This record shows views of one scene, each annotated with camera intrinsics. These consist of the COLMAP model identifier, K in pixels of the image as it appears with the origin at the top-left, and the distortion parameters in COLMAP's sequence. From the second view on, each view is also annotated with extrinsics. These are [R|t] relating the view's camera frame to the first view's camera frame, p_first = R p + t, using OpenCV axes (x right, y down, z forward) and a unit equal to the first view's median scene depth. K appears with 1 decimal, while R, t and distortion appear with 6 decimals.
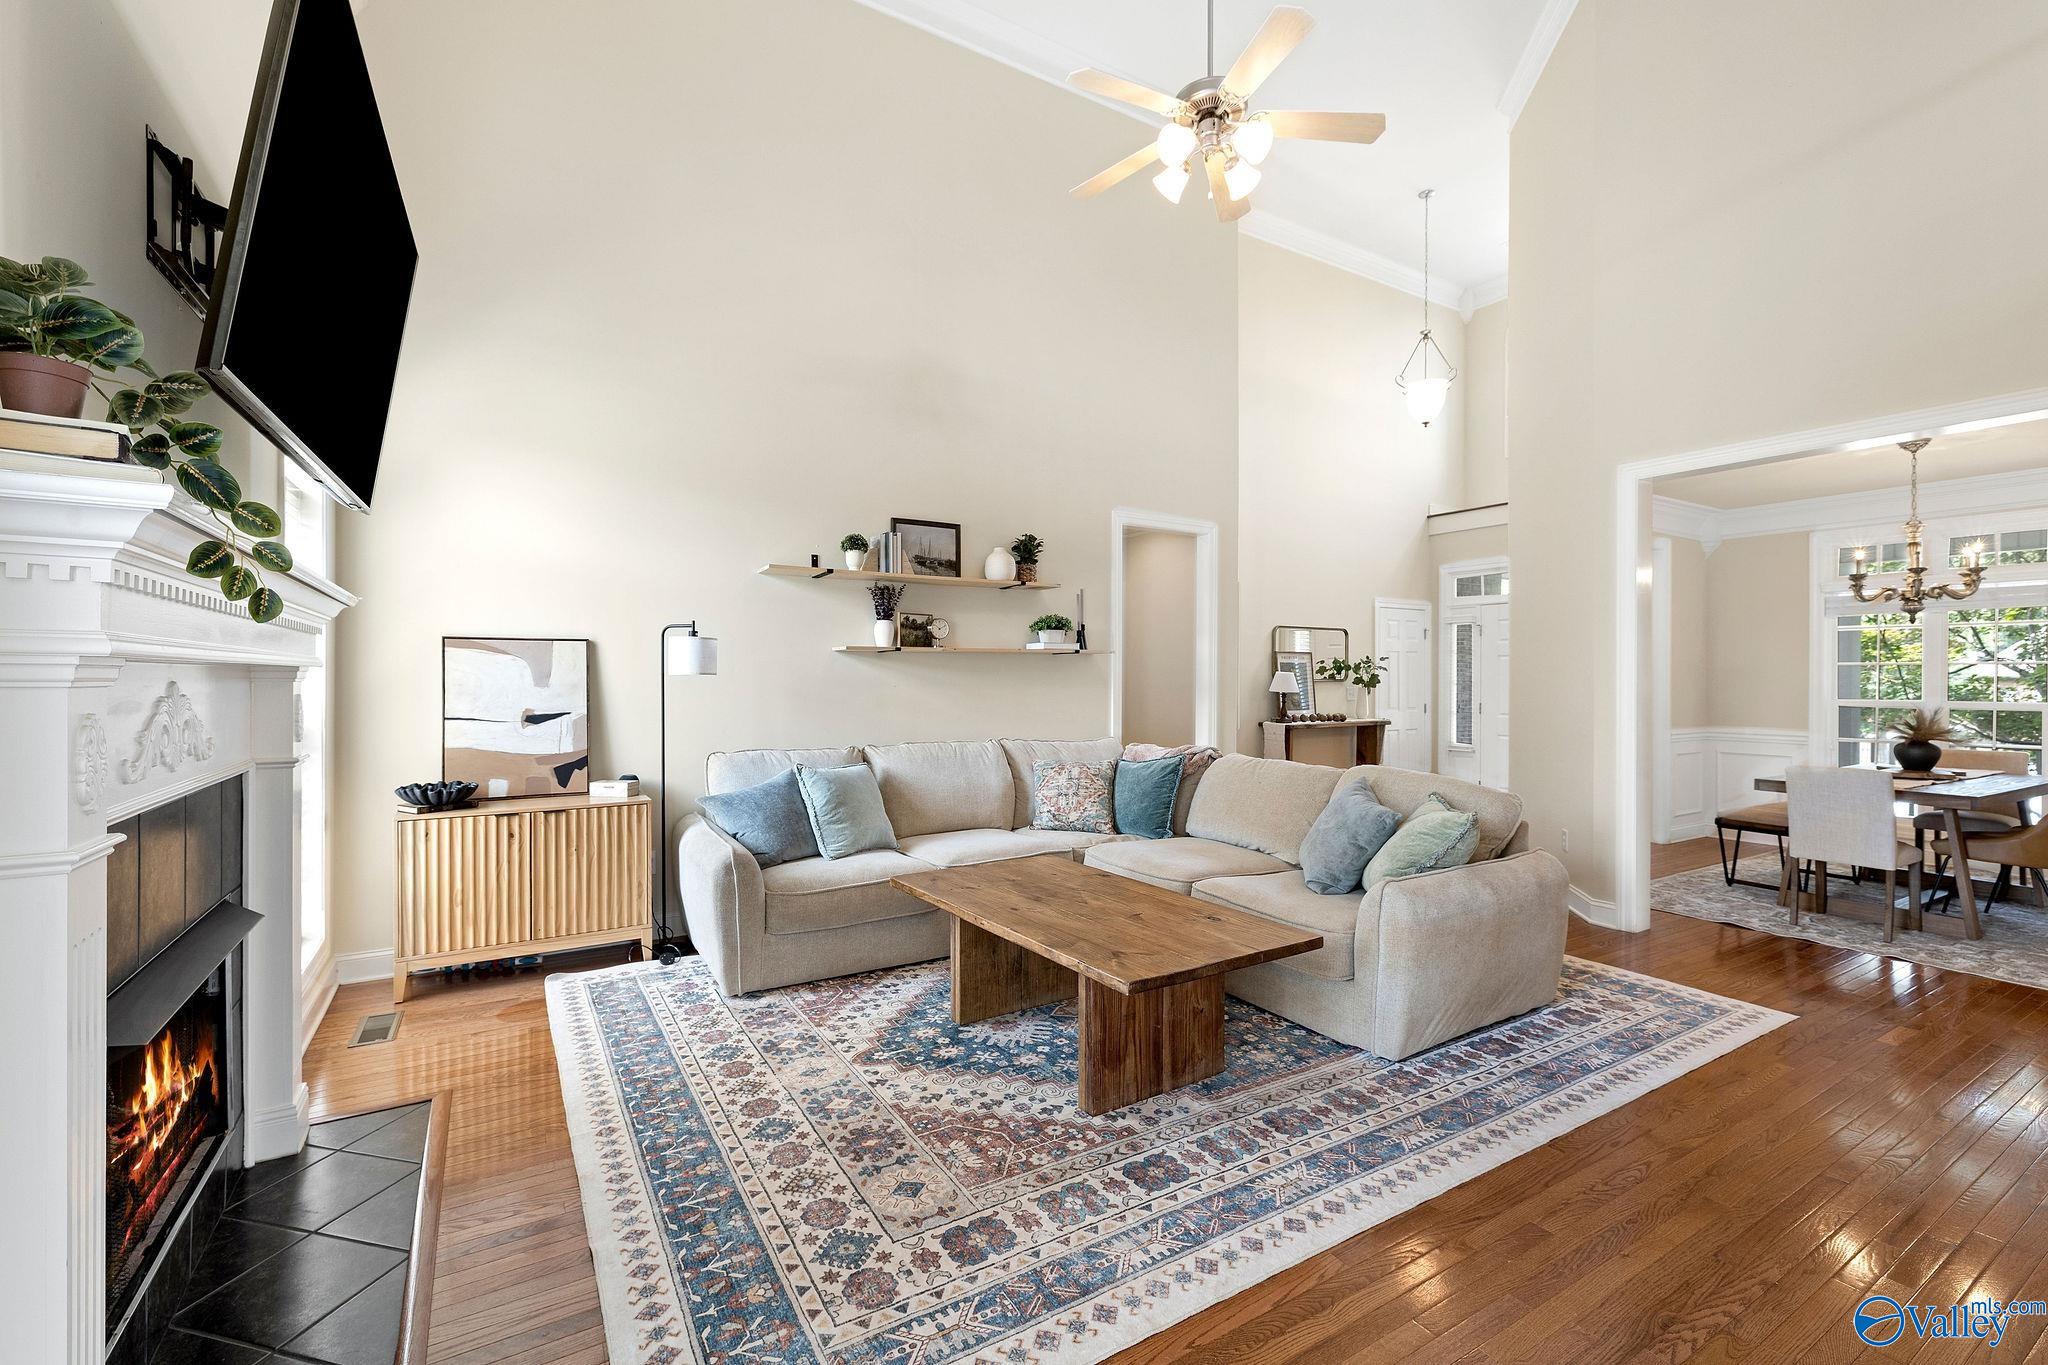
lens RADIAL K [[878.0, 0, 1007.0], [0, 878.0, 679.4], [0, 0, 1]] dist [0.002846, -0.001107]
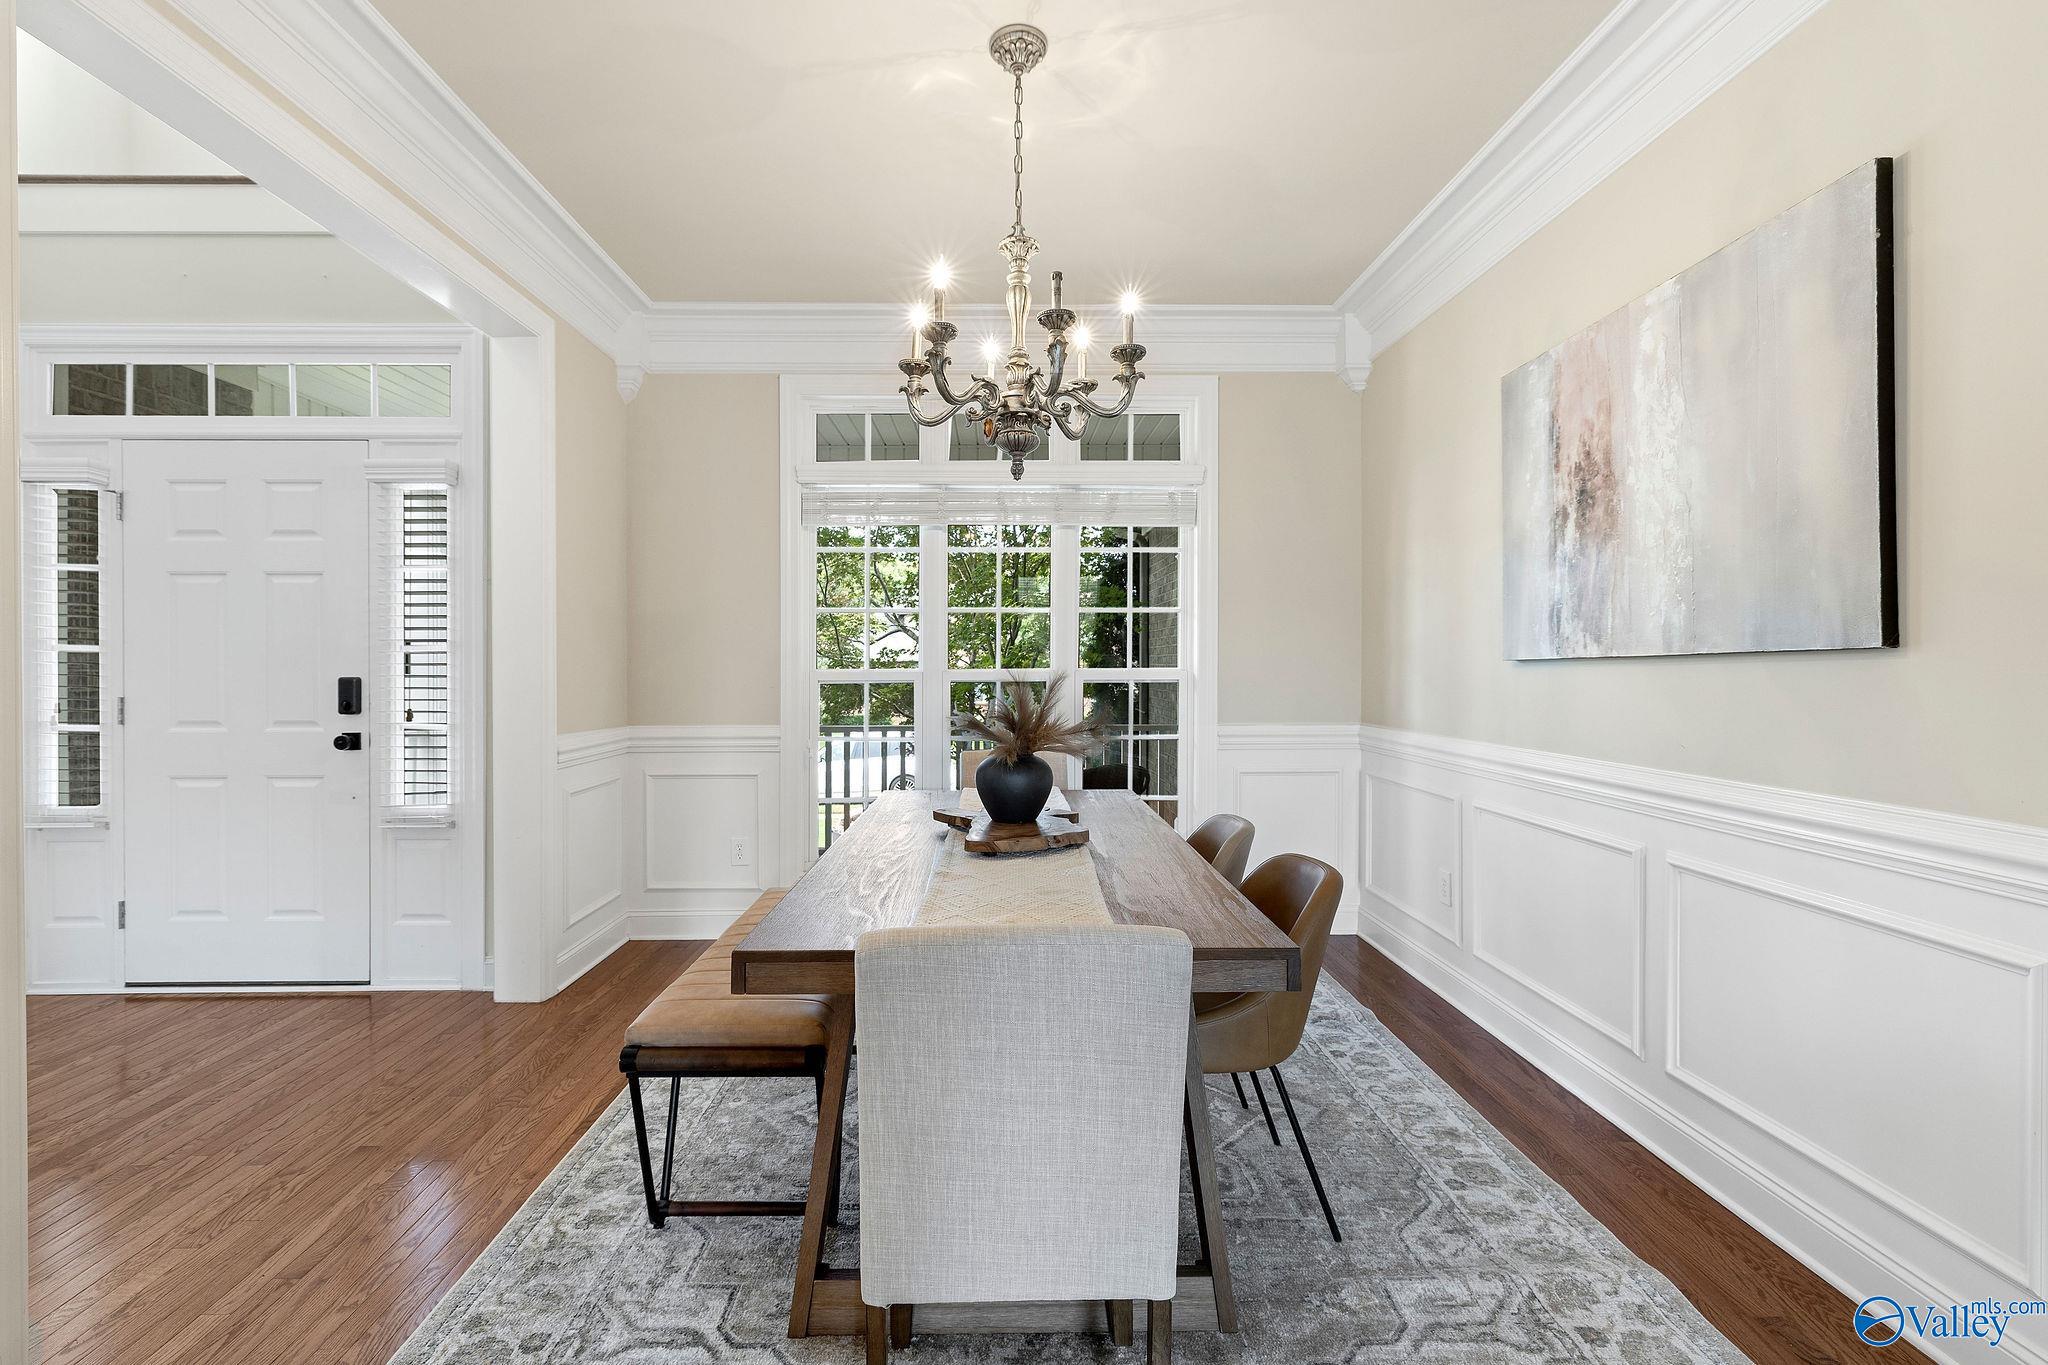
lens RADIAL K [[878.0, 0, 1014.2], [0, 878.0, 674.0], [0, 0, 1]] dist [0.002846, -0.001107]
pose [[0.491607, -0.013334, 0.870715, 0.599822], [0.004547, 0.999908, 0.012745, 0.022061], [-0.870805, -0.002306, 0.491623, 0.717920]]
